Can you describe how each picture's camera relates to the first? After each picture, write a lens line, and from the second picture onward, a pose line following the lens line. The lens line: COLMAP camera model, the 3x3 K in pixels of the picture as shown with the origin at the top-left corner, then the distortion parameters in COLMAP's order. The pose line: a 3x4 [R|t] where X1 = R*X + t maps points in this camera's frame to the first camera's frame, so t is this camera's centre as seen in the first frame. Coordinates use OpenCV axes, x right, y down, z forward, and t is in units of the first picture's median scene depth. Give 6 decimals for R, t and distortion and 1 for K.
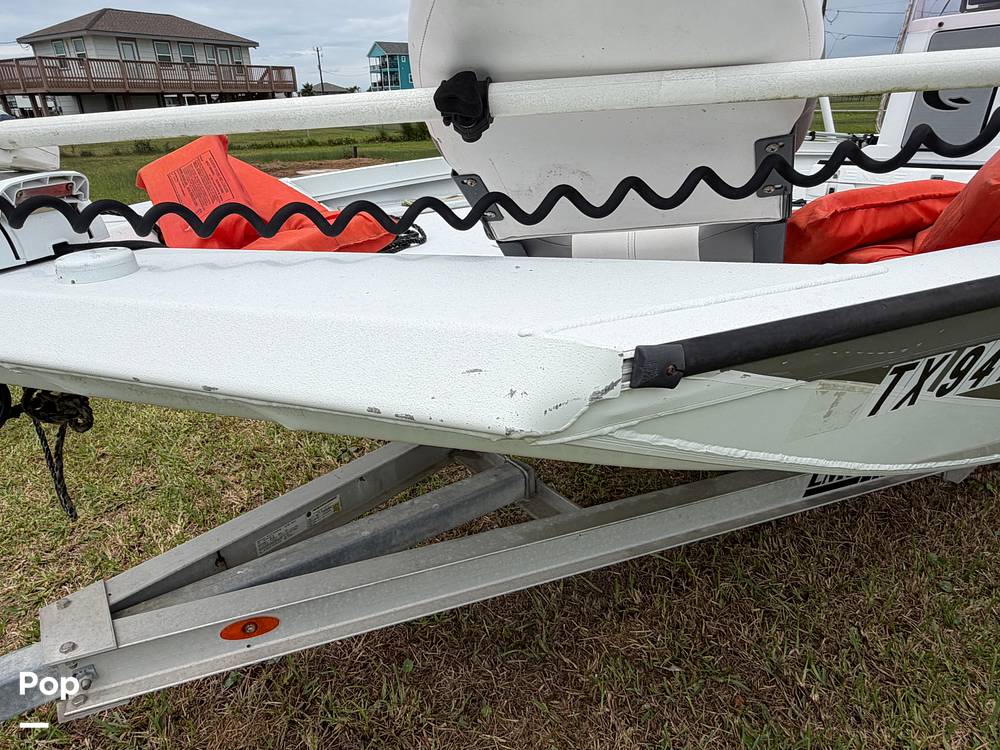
lens RADIAL K [[611.0, 0, 487.8], [0, 611.0, 372.7], [0, 0, 1]] dist [0.000897, -0.000796]
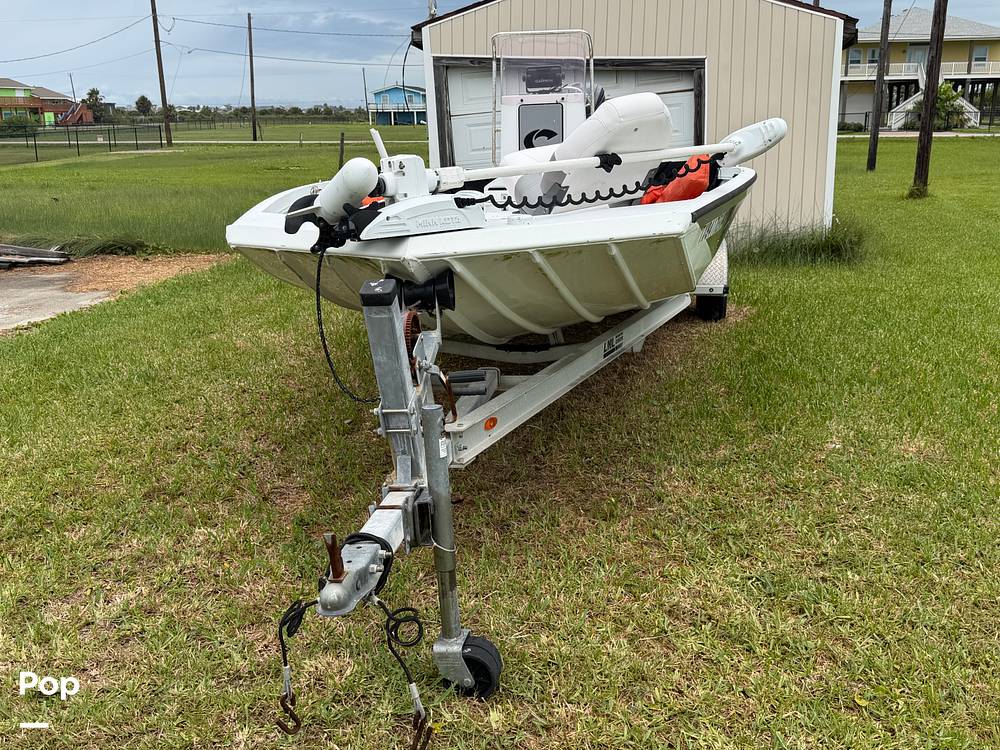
lens RADIAL K [[957.5, 0, 500.0], [0, 957.5, 375.0], [0, 0, 1]] dist [0.167898, -0.366375]
pose [[0.695021, -0.173359, 0.697777, -0.345214], [0.287884, 0.956404, -0.049134, 0.061137], [-0.658839, 0.235028, 0.714628, -0.168984]]
